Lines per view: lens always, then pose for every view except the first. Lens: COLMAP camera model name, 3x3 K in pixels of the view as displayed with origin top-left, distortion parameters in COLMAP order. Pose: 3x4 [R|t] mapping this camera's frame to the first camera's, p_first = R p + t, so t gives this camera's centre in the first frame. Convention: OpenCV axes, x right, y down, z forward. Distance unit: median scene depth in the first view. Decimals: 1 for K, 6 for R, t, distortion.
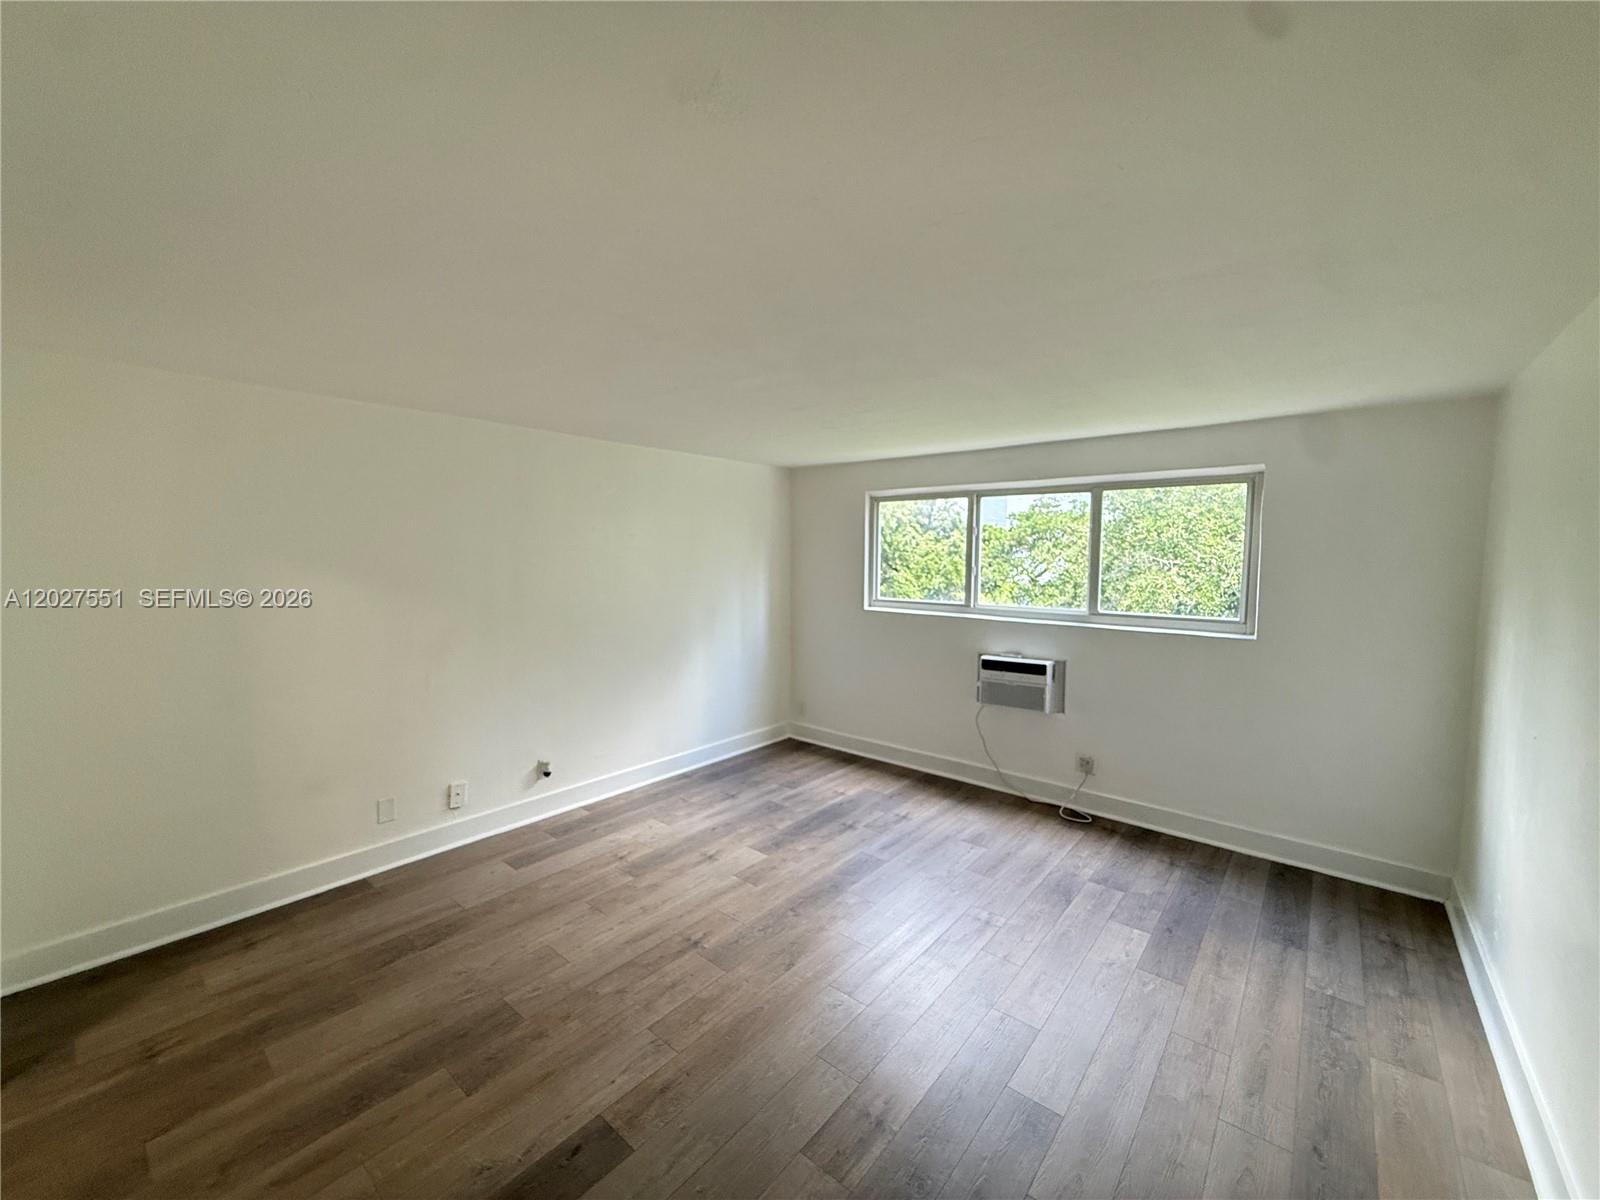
lens RADIAL K [[640.6, 0, 803.6], [0, 640.6, 594.0], [0, 0, 1]] dist [-0.000067, 0.000092]
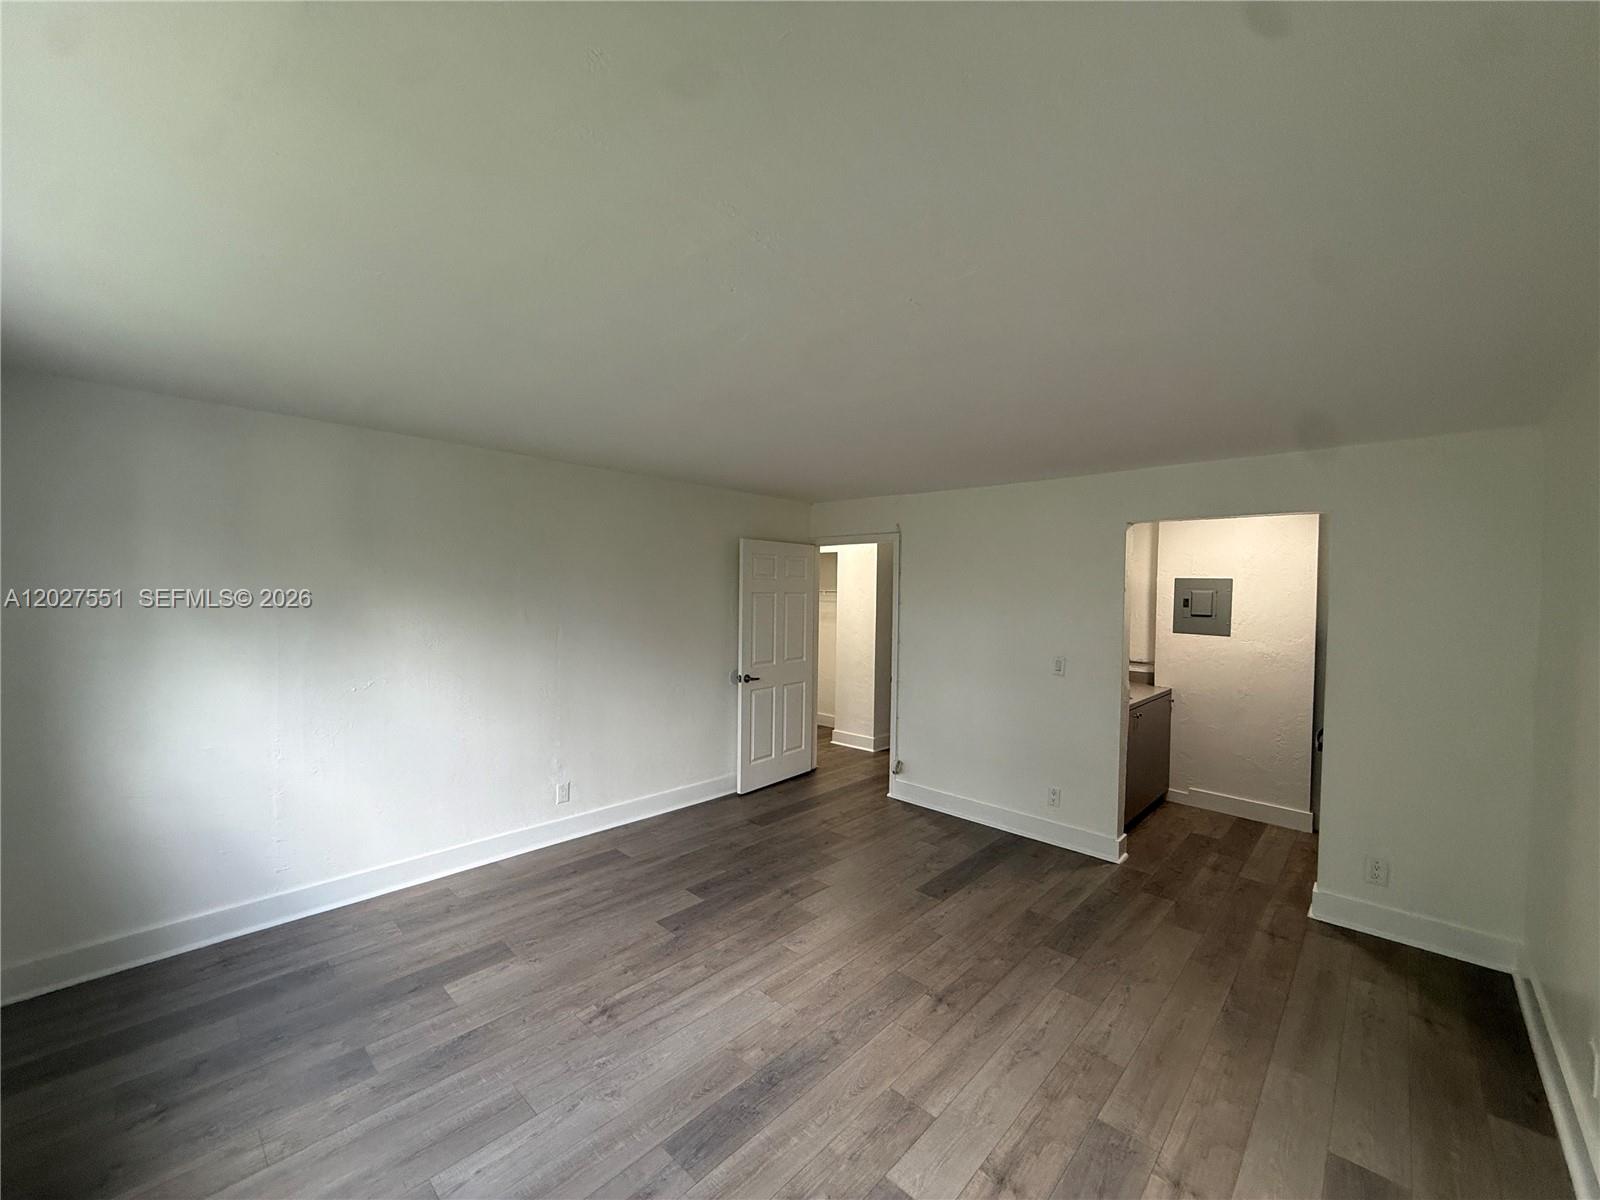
lens RADIAL K [[640.6, 0, 803.6], [0, 640.6, 594.0], [0, 0, 1]] dist [-0.000067, 0.000092]
pose [[-0.997883, -0.025912, 0.059655, -0.010702], [-0.021730, 0.997331, 0.069708, -0.102159], [-0.061302, 0.068264, -0.995782, 1.842998]]
